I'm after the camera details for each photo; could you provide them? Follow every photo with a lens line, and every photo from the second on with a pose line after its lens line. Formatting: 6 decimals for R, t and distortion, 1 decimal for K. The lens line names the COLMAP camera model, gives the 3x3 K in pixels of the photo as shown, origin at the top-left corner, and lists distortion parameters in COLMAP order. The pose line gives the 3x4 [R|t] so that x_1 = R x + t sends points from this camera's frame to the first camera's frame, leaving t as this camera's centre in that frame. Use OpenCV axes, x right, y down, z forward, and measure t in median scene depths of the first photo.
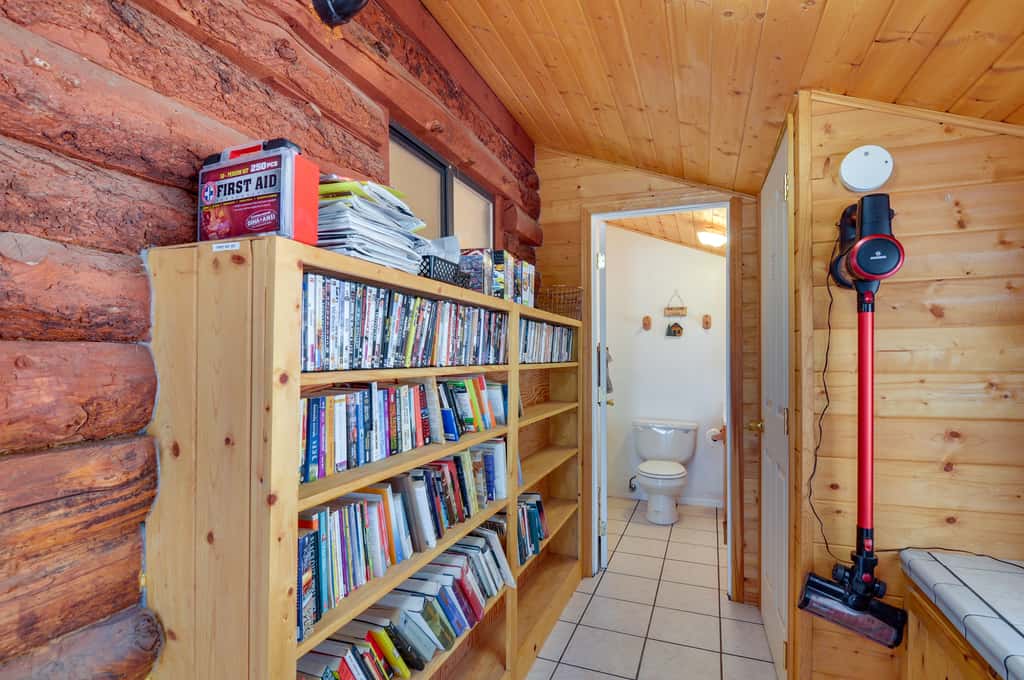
lens RADIAL K [[508.5, 0, 509.1], [0, 508.5, 348.4], [0, 0, 1]] dist [-0.001564, 0.000083]
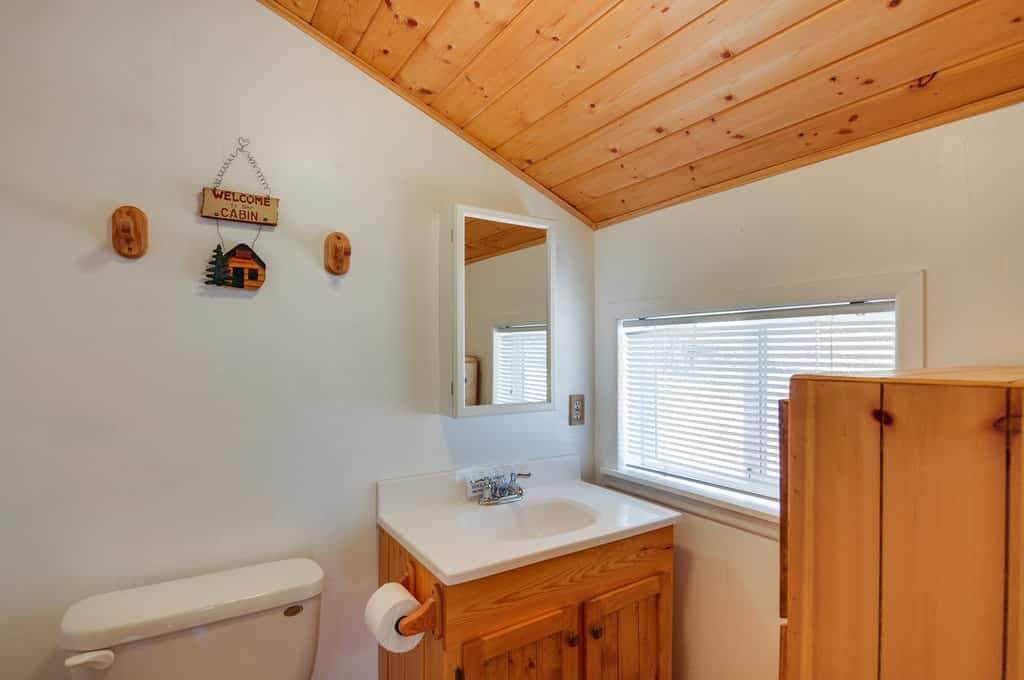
lens RADIAL K [[508.5, 0, 509.3], [0, 508.5, 346.3], [0, 0, 1]] dist [-0.001564, 0.000083]
pose [[0.590269, 0.003393, 0.807200, 0.176547], [-0.007447, 0.999972, 0.001242, 0.009372], [-0.807172, -0.006744, 0.590277, 0.690203]]
